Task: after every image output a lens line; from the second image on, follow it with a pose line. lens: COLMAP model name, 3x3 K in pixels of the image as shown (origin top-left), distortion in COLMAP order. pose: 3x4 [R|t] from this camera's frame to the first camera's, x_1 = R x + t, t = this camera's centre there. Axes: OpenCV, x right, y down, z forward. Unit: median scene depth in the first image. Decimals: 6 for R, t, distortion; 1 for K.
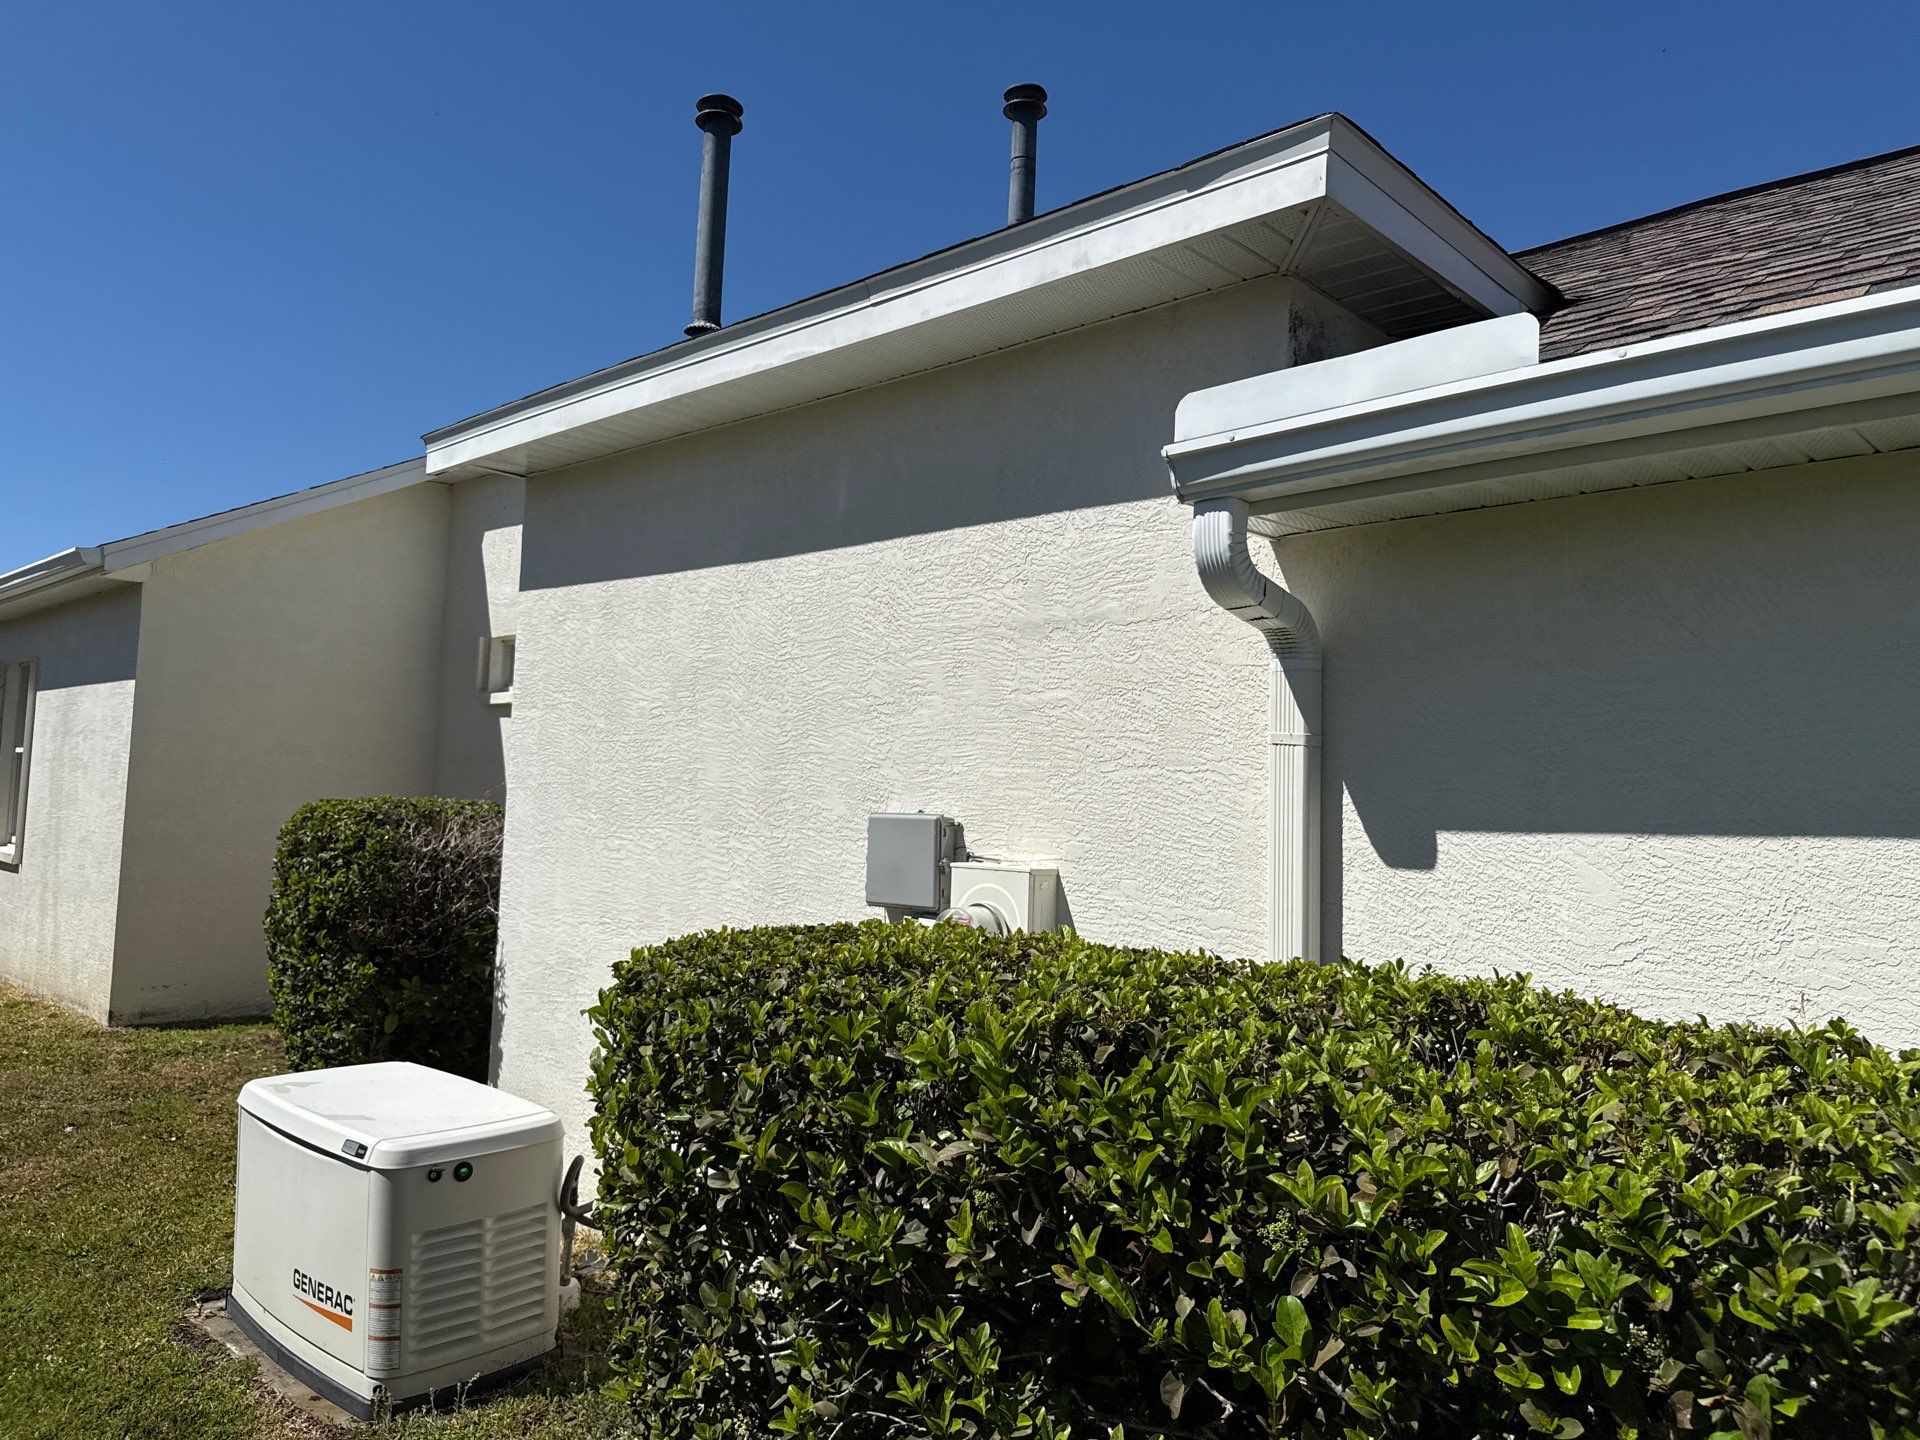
lens RADIAL K [[1424.8, 0, 954.4], [0, 1424.8, 692.5], [0, 0, 1]] dist [0.018043, 0.001840]
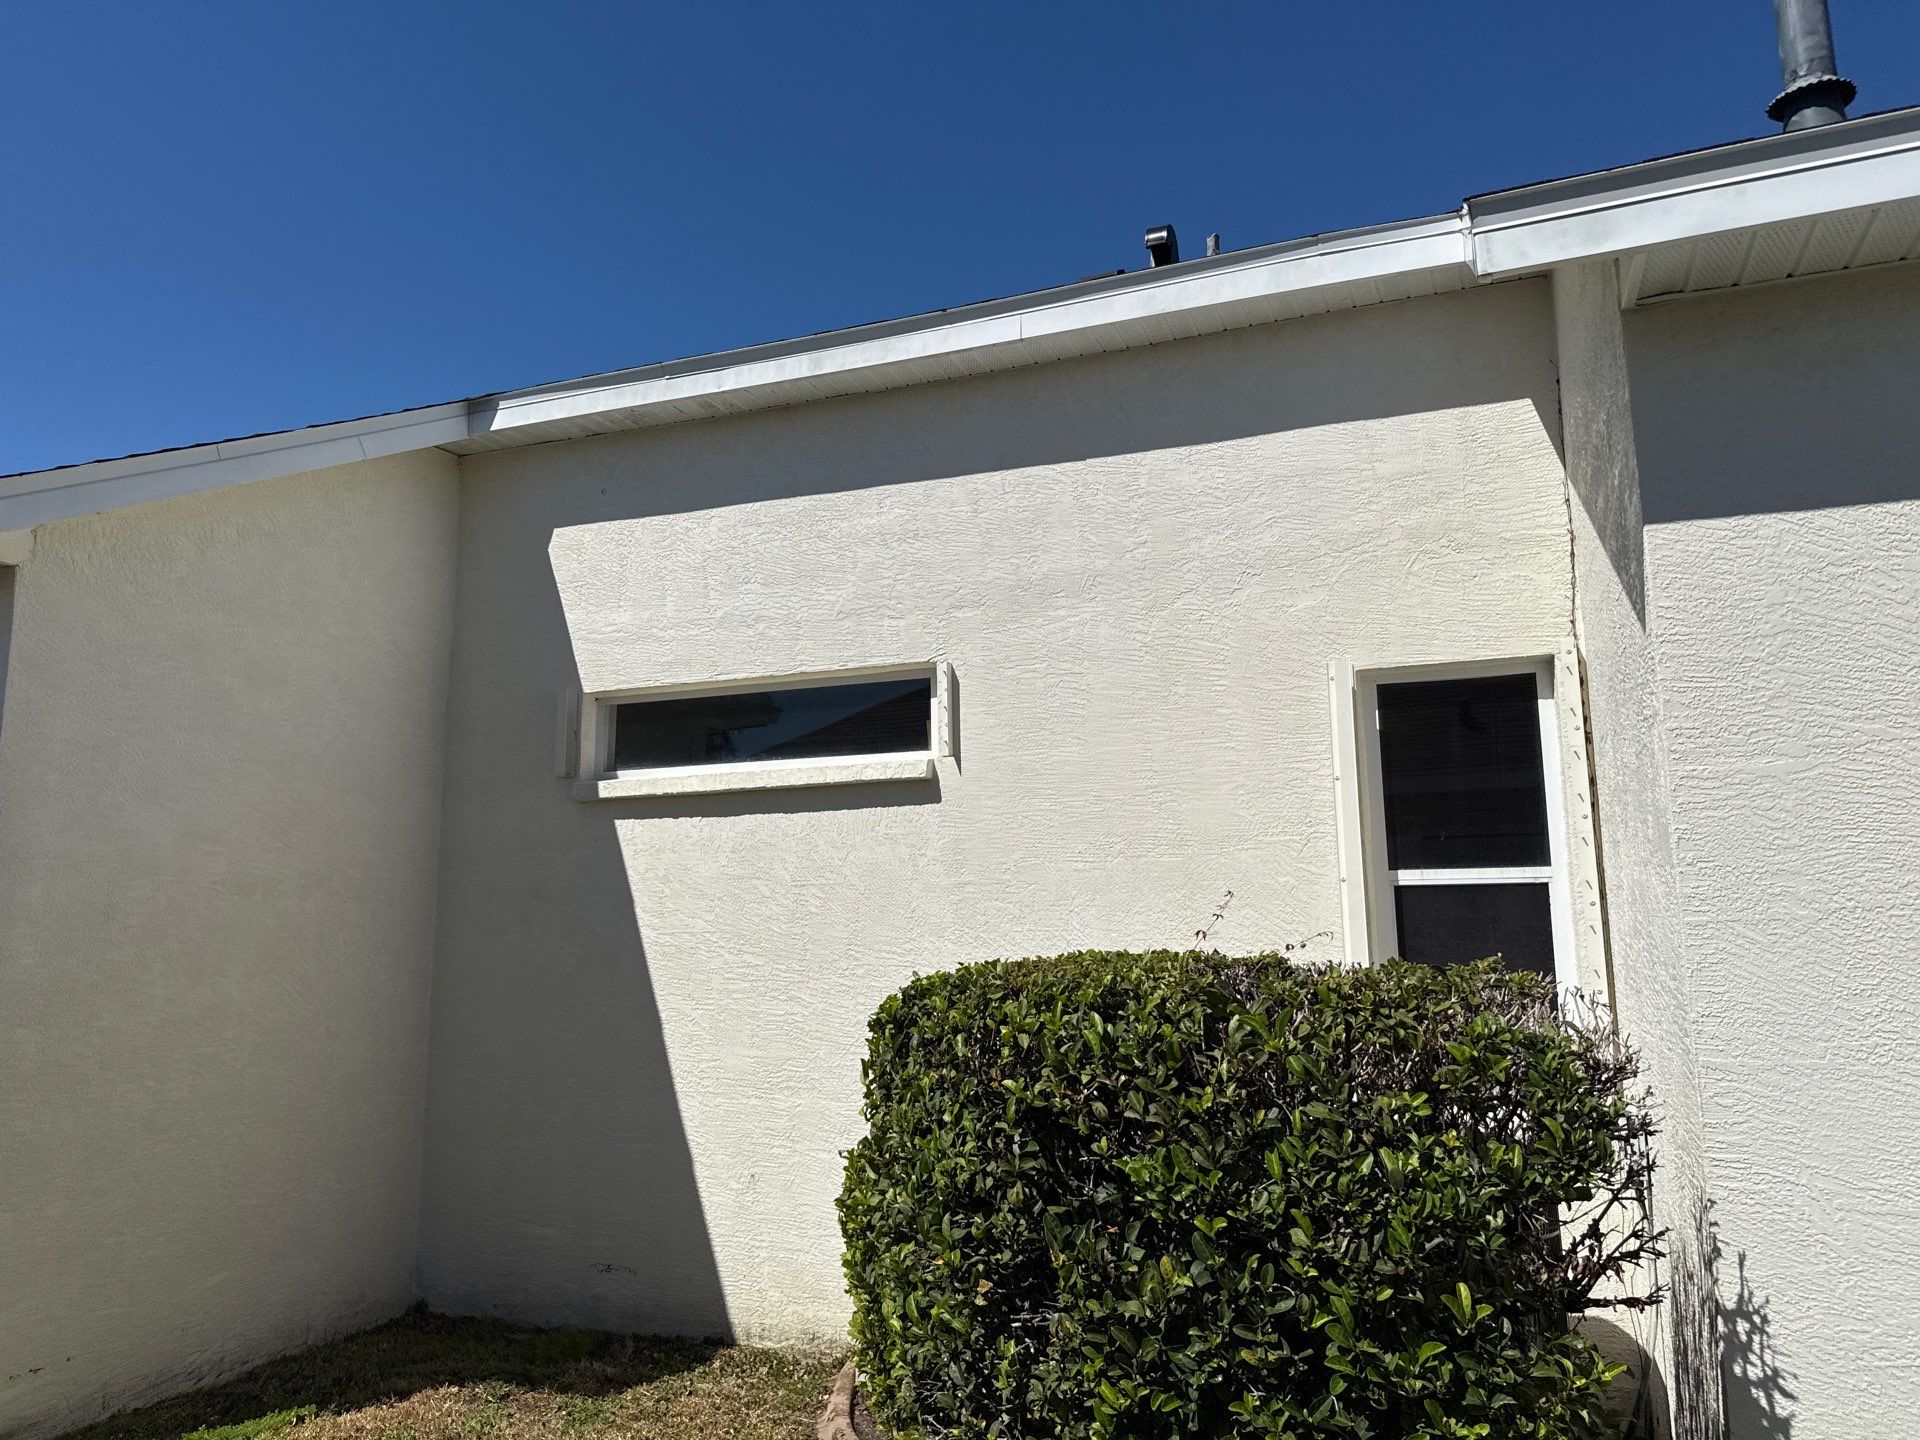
lens RADIAL K [[1366.5, 0, 958.1], [0, 1366.5, 706.0], [0, 0, 1]] dist [0.043623, -0.043678]
pose [[0.915206, 0.014788, 0.402715, -0.734325], [0.016105, 0.997186, -0.073216, 0.024679], [-0.402665, 0.073493, 0.912392, 0.675704]]
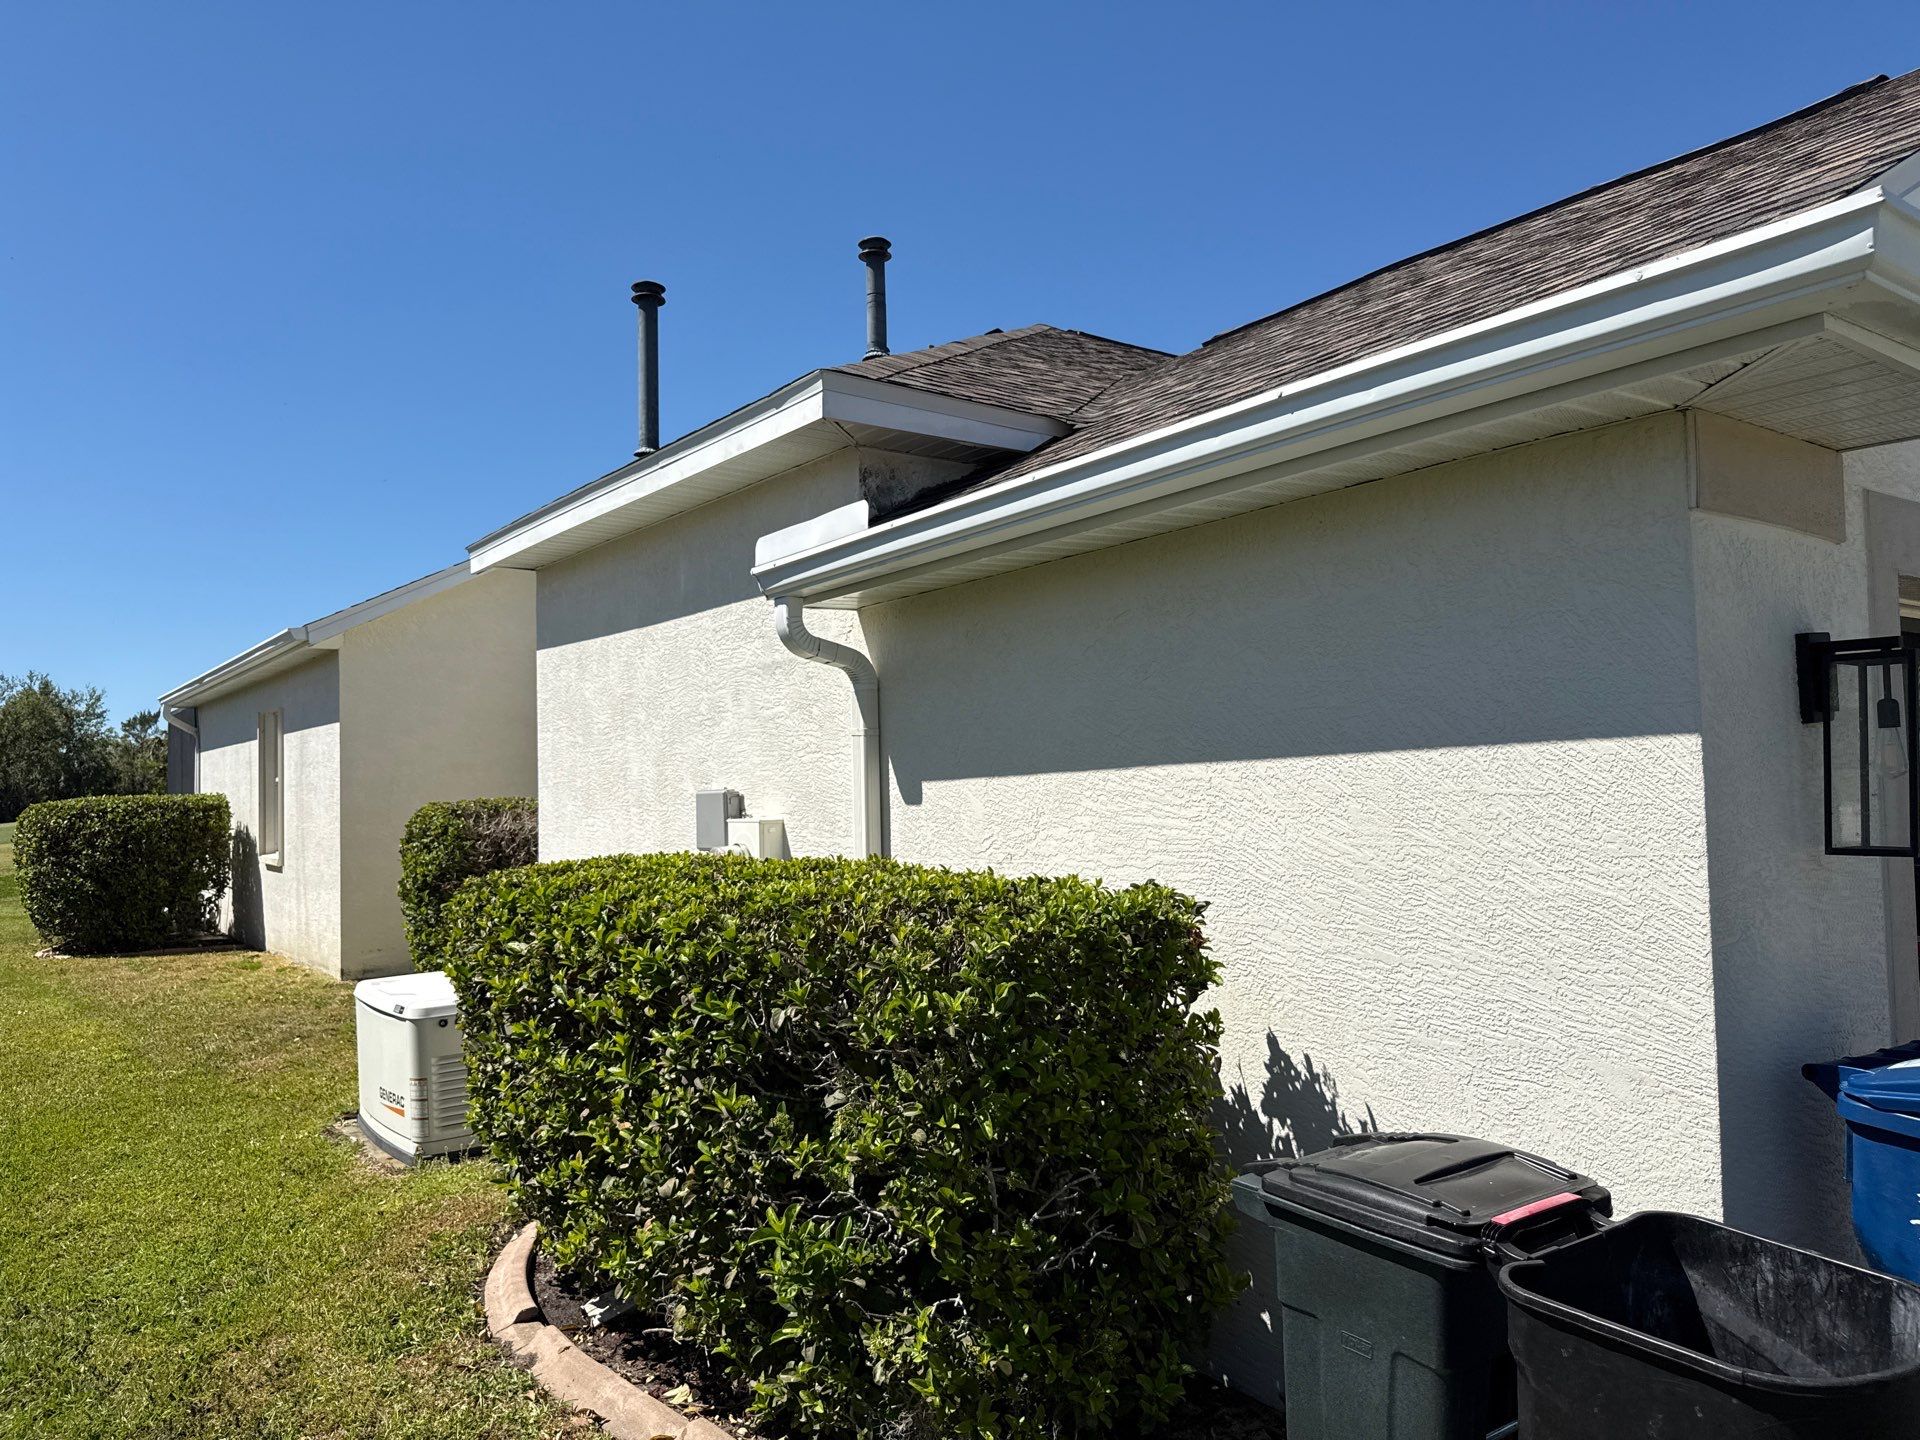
lens RADIAL K [[1437.4, 0, 906.3], [0, 1437.4, 719.2], [0, 0, 1]] dist [0.101421, -0.111933]
pose [[0.976946, -0.064862, -0.203395, 0.355814], [0.071113, 0.997190, 0.023569, -0.010097], [0.201295, -0.037490, 0.978813, -0.357003]]
